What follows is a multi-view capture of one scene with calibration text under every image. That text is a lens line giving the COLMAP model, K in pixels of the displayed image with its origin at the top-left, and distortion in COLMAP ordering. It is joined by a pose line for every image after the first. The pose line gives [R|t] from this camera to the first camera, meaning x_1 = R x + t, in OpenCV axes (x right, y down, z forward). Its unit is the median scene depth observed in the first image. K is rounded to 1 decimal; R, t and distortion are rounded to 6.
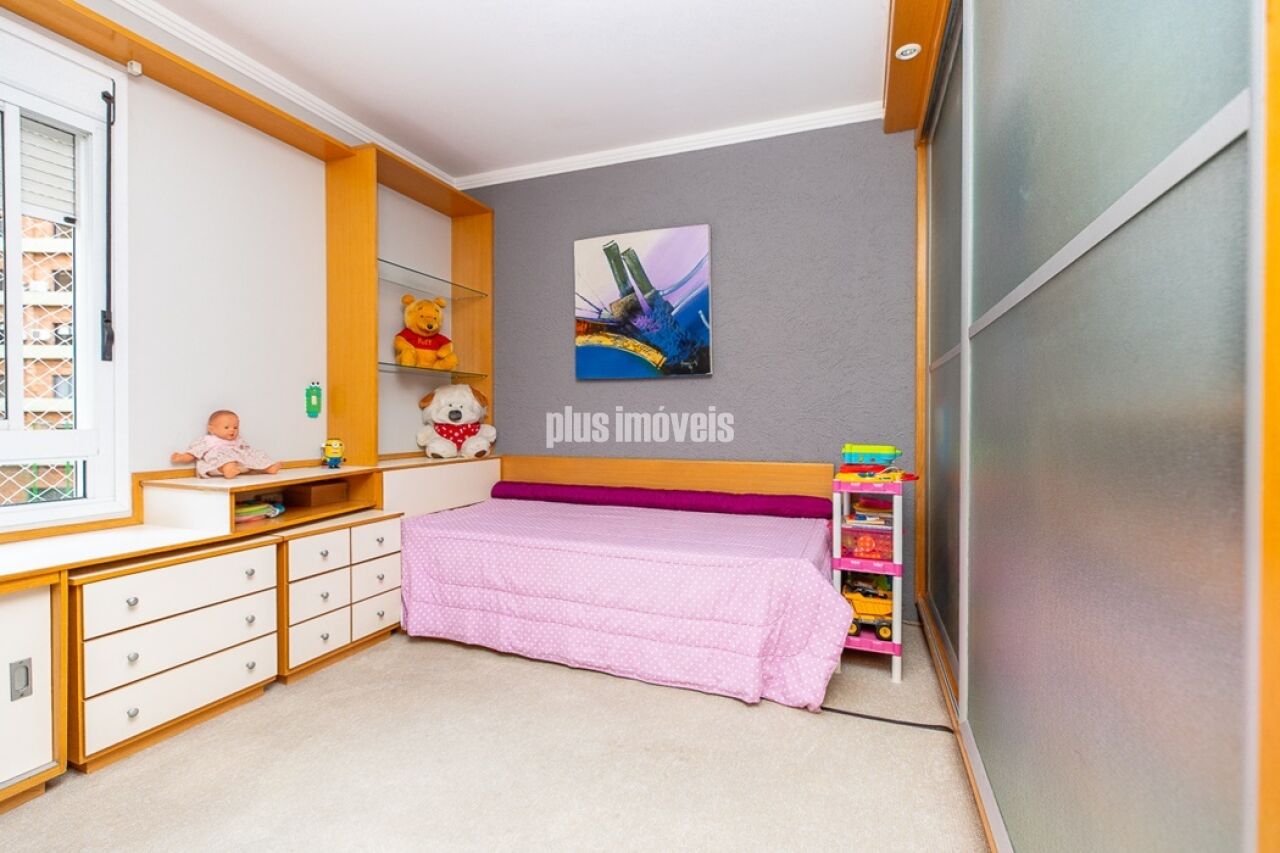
lens RADIAL K [[567.5, 0, 621.2], [0, 567.5, 423.9], [0, 0, 1]] dist [0.004121, -0.000274]
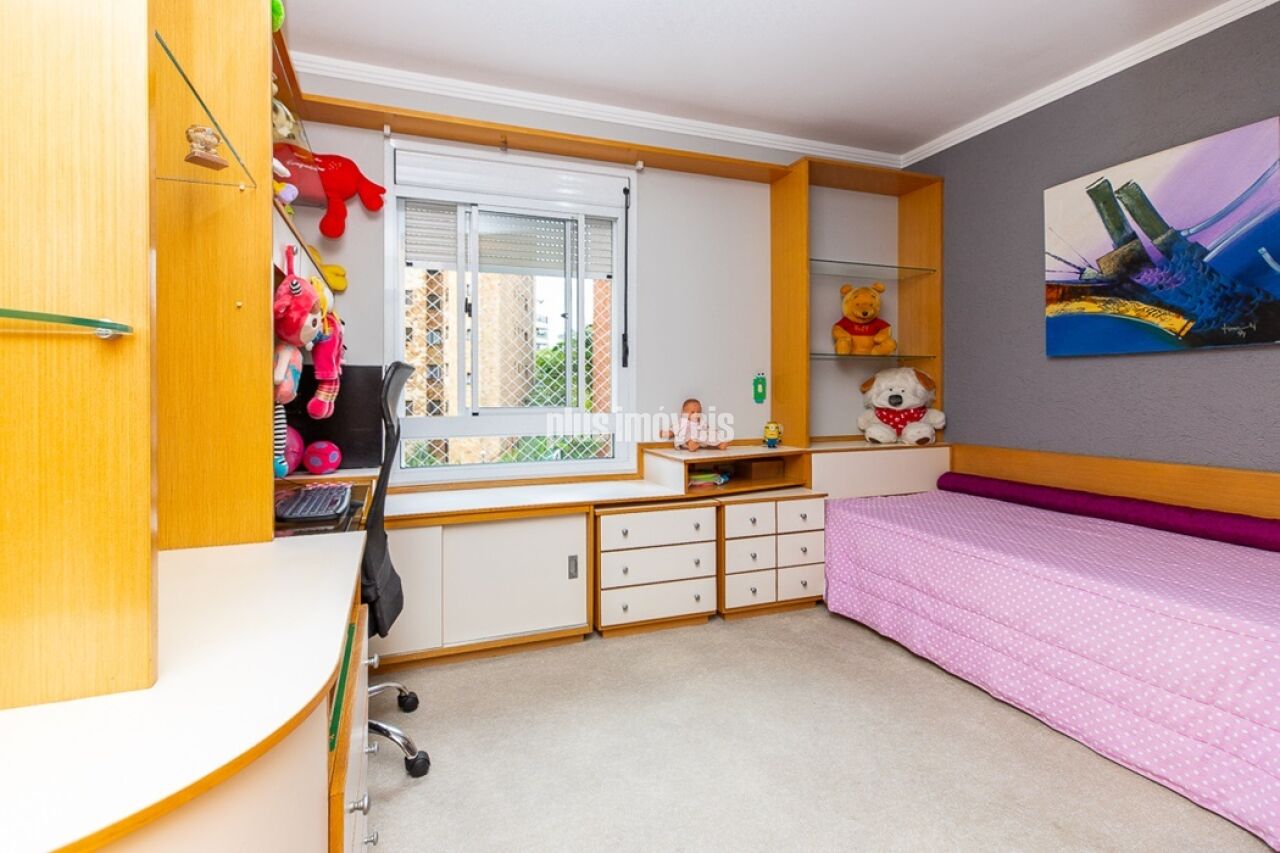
lens RADIAL K [[591.3, 0, 647.5], [0, 591.3, 387.0], [0, 0, 1]] dist [0.003615, -0.000531]
pose [[0.683969, -0.002264, -0.729508, 0.202905], [-0.004032, 0.999968, -0.006883, -0.036714], [0.729500, 0.007649, 0.683938, -0.010951]]
